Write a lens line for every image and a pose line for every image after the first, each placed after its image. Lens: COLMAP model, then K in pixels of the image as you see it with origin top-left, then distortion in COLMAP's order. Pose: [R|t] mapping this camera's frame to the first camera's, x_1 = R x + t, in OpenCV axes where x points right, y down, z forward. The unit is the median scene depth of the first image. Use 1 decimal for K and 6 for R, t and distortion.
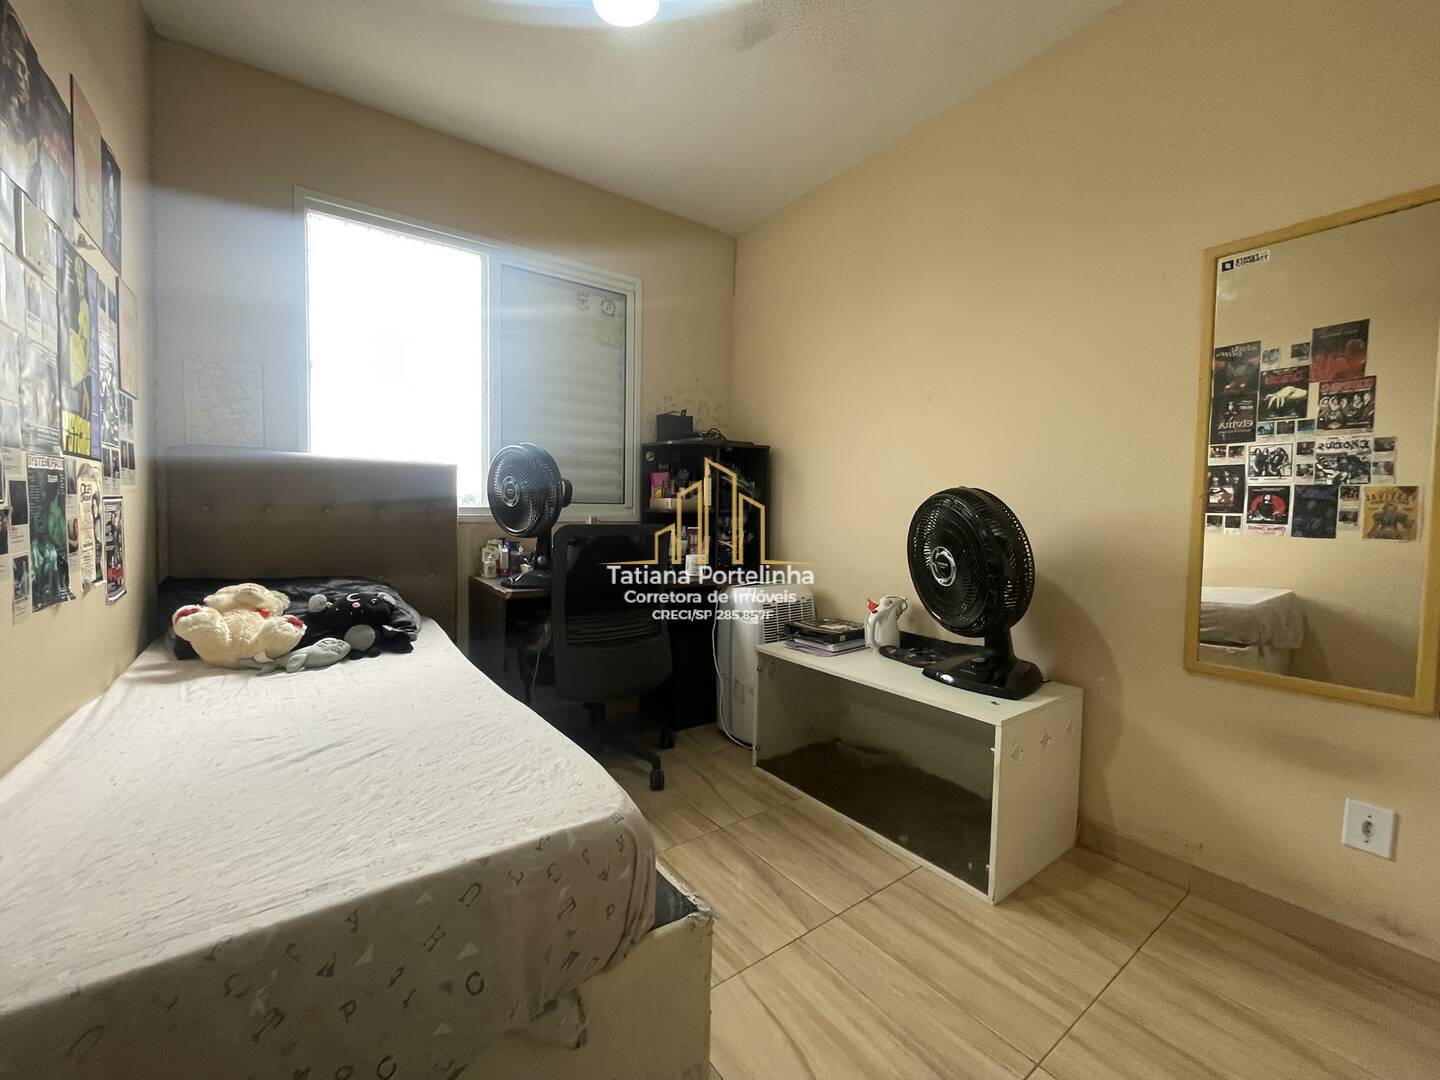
lens RADIAL K [[581.7, 0, 719.0], [0, 581.7, 537.5], [0, 0, 1]] dist [-0.001385, -0.000385]
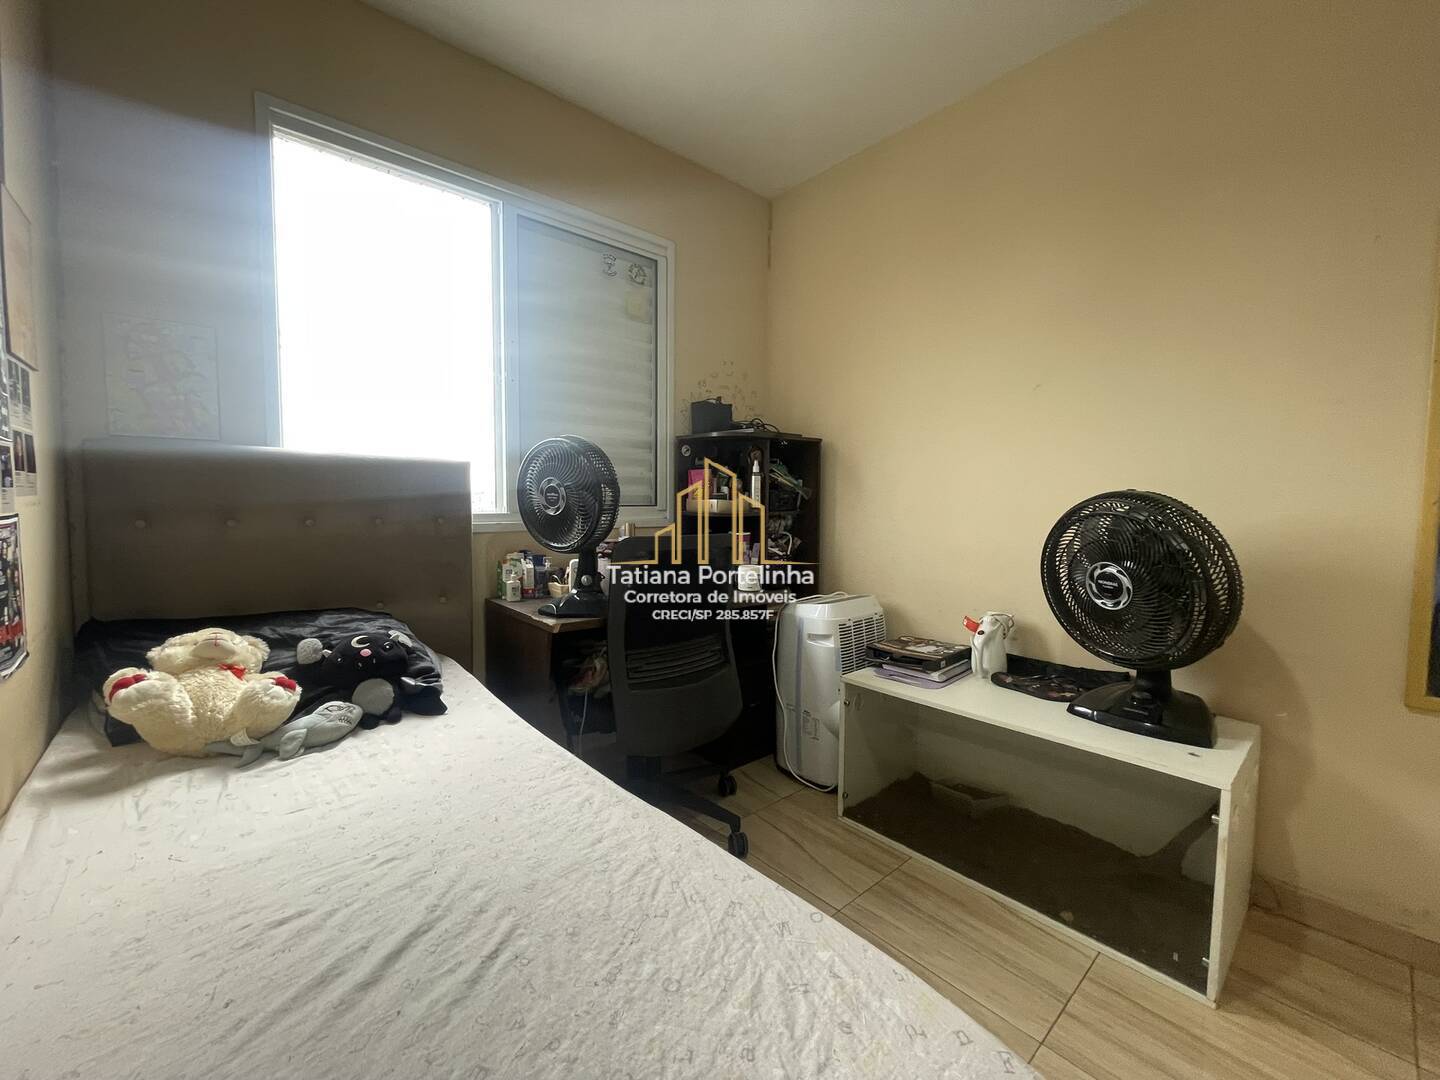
lens RADIAL K [[581.7, 0, 719.7], [0, 581.7, 538.6], [0, 0, 1]] dist [-0.001385, -0.000385]
pose [[0.996195, -0.012278, 0.086285, -0.226952], [0.010867, 0.999800, 0.016804, -0.036256], [-0.086474, -0.015802, 0.996129, 0.213595]]
